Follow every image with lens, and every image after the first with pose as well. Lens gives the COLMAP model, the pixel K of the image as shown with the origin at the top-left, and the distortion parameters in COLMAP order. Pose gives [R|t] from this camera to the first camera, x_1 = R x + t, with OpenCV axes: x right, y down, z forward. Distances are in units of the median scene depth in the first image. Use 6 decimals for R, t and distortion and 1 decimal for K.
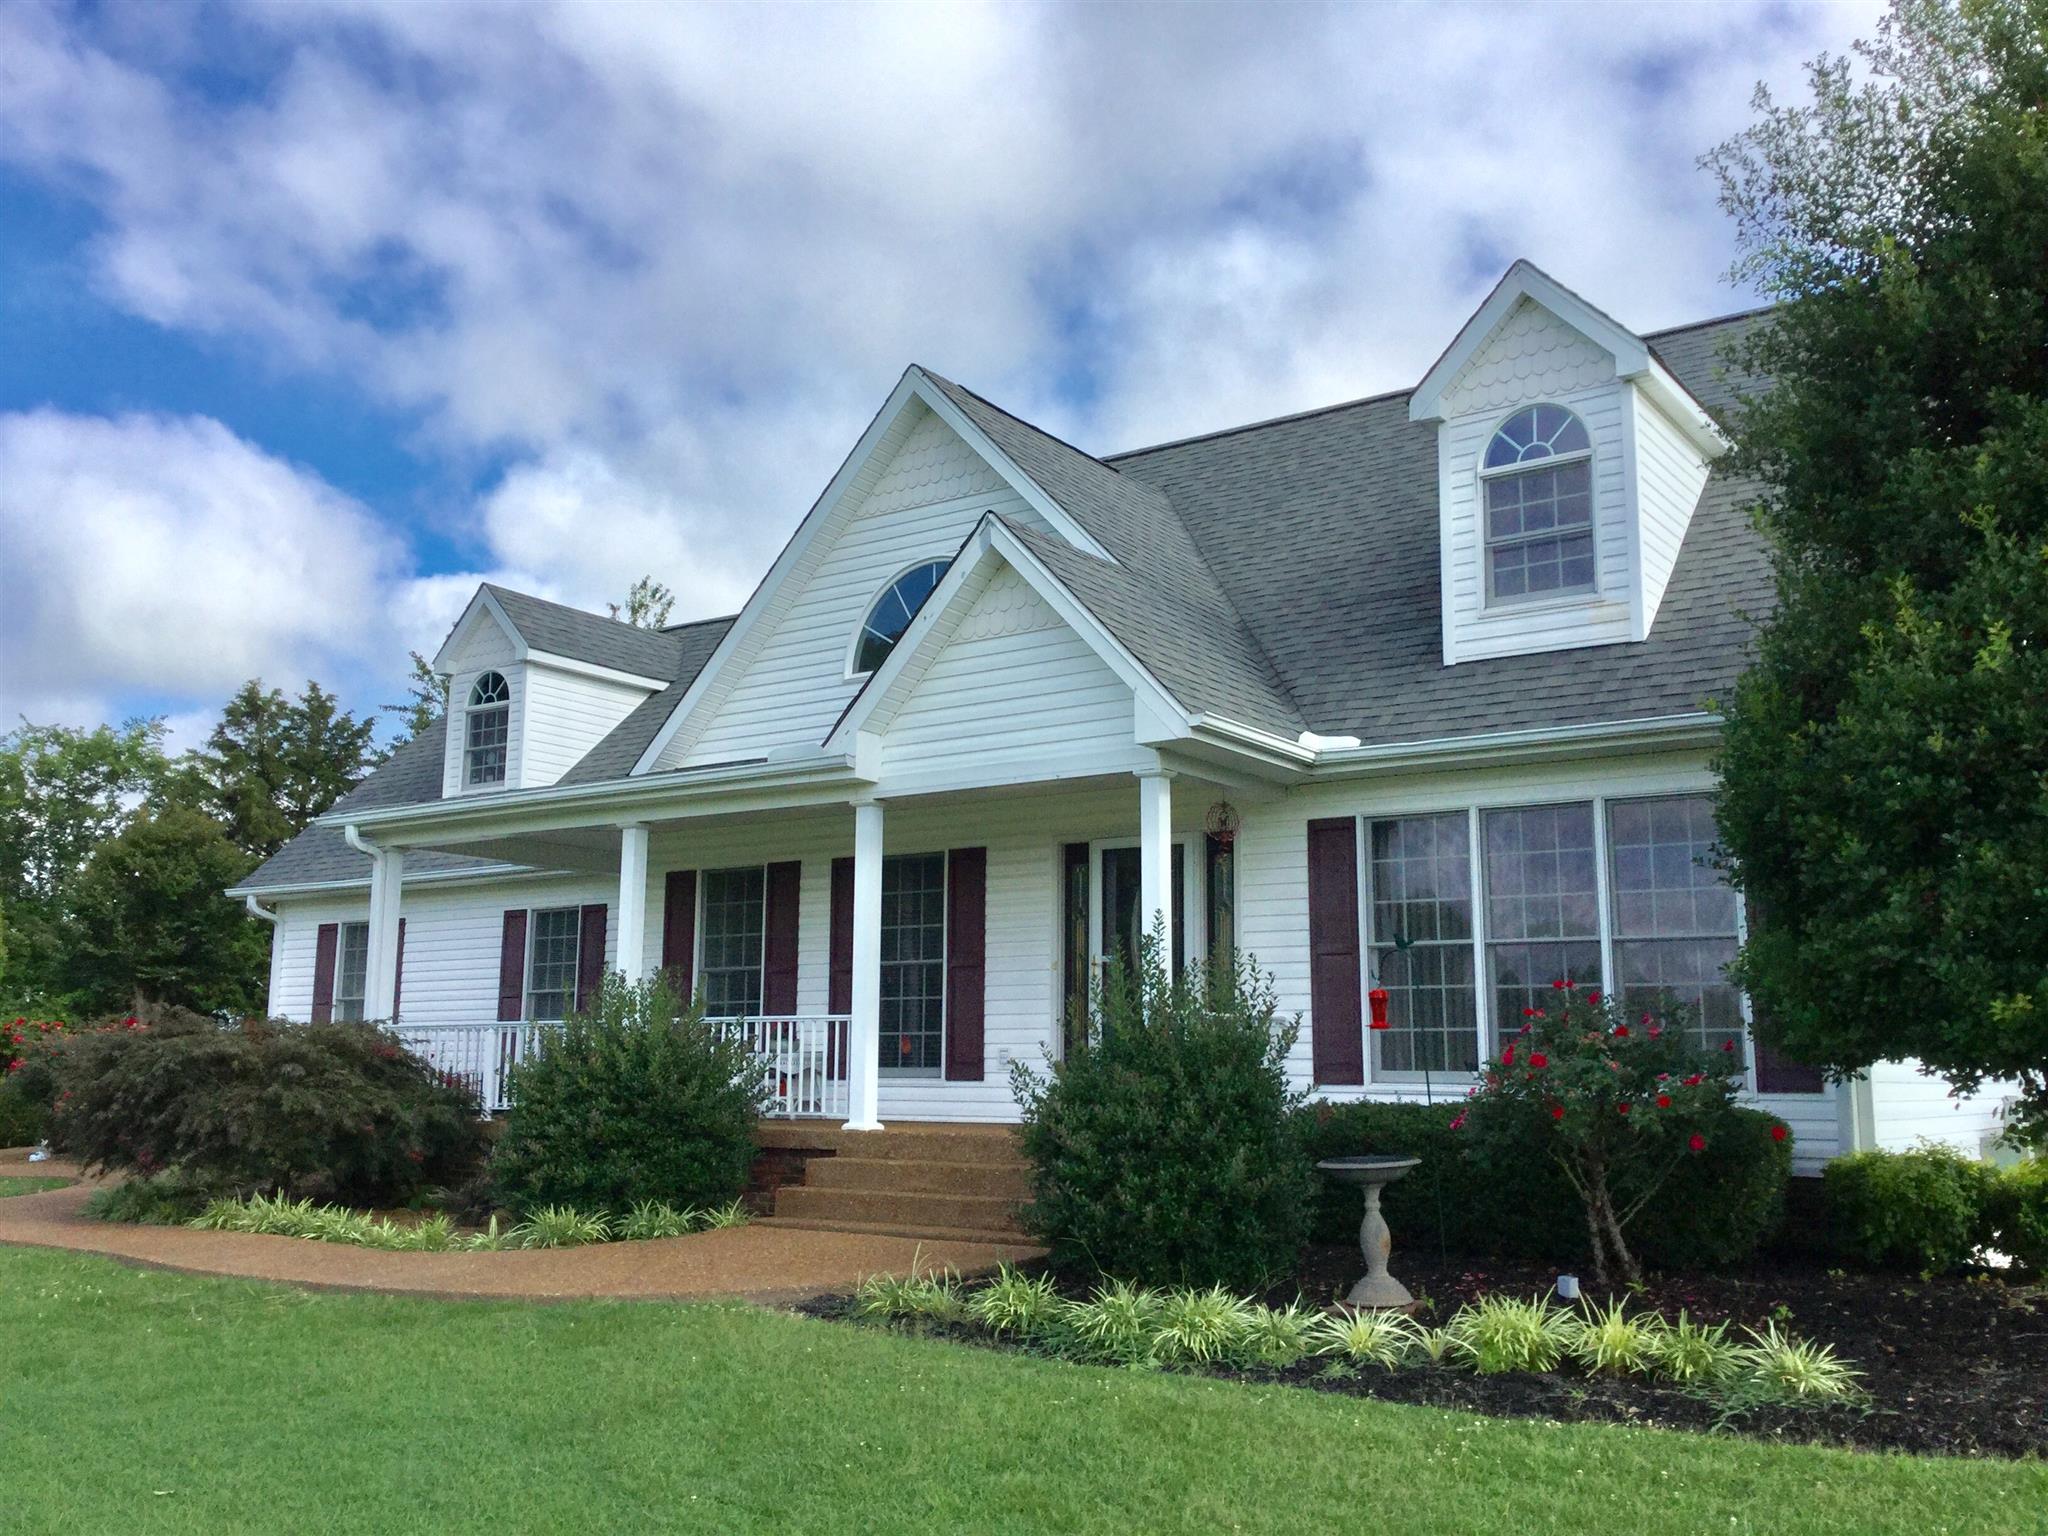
lens RADIAL K [[1836.1, 0, 1023.9], [0, 1836.1, 765.7], [0, 0, 1]] dist [0.035894, -0.048592]
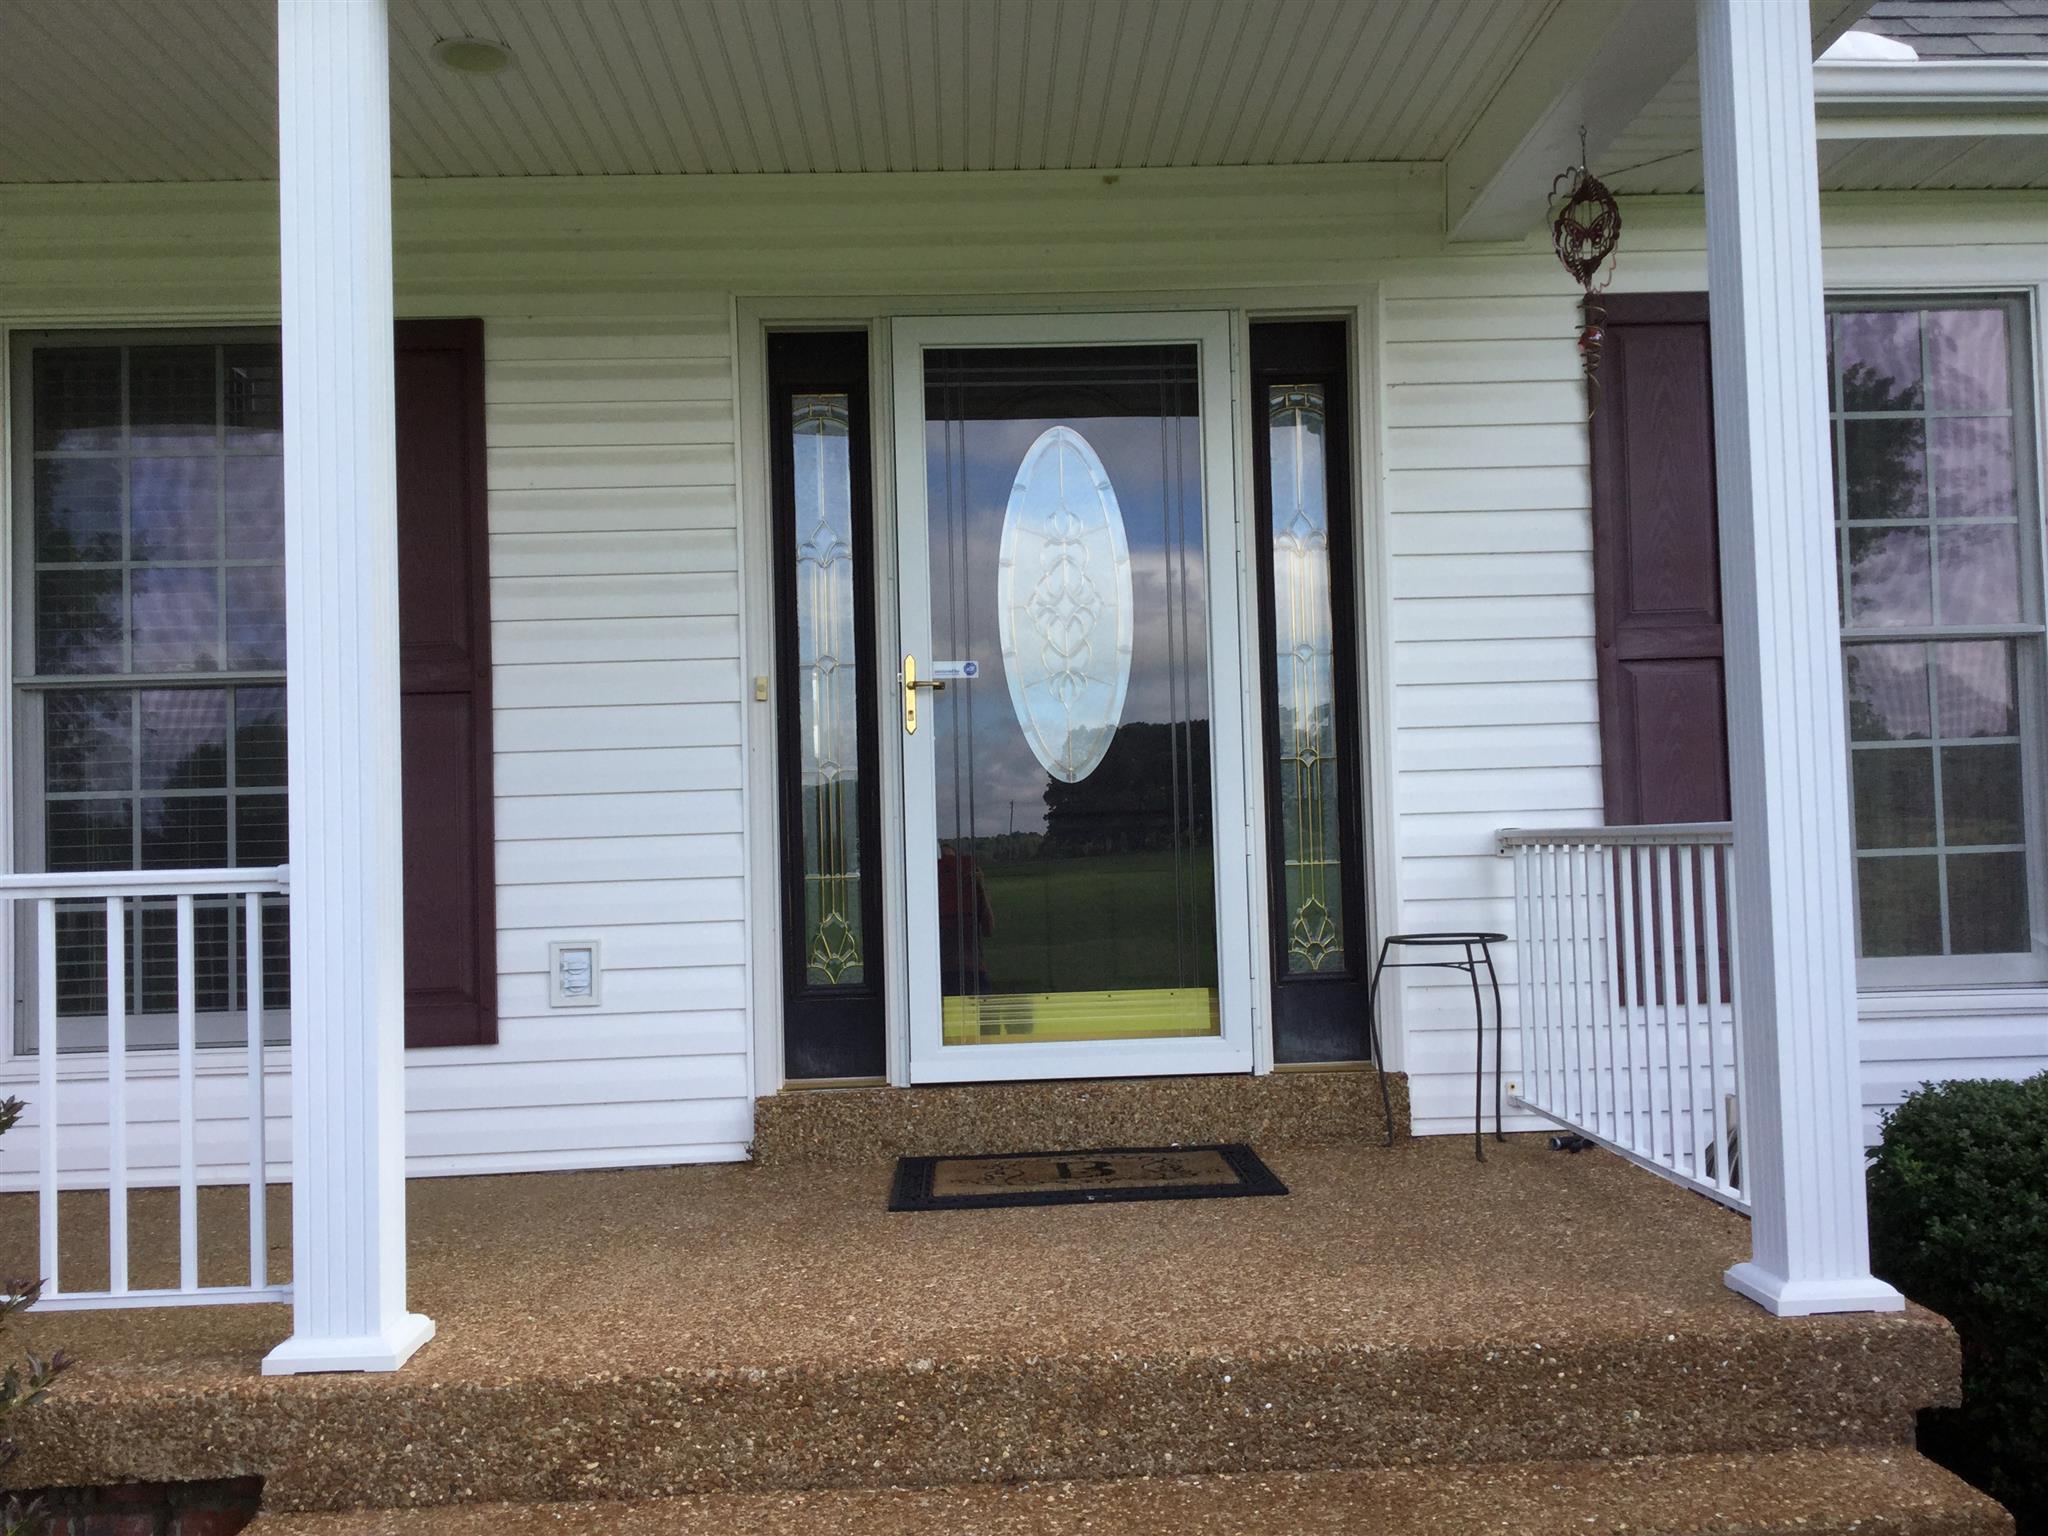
lens RADIAL K [[1836.1, 0, 1023.6], [0, 1836.1, 770.6], [0, 0, 1]] dist [0.035894, -0.048592]
pose [[0.802509, 0.006552, 0.596604, -0.154367], [-0.067223, 0.994565, 0.079502, 0.102145], [-0.592841, -0.103907, 0.798588, 0.766673]]
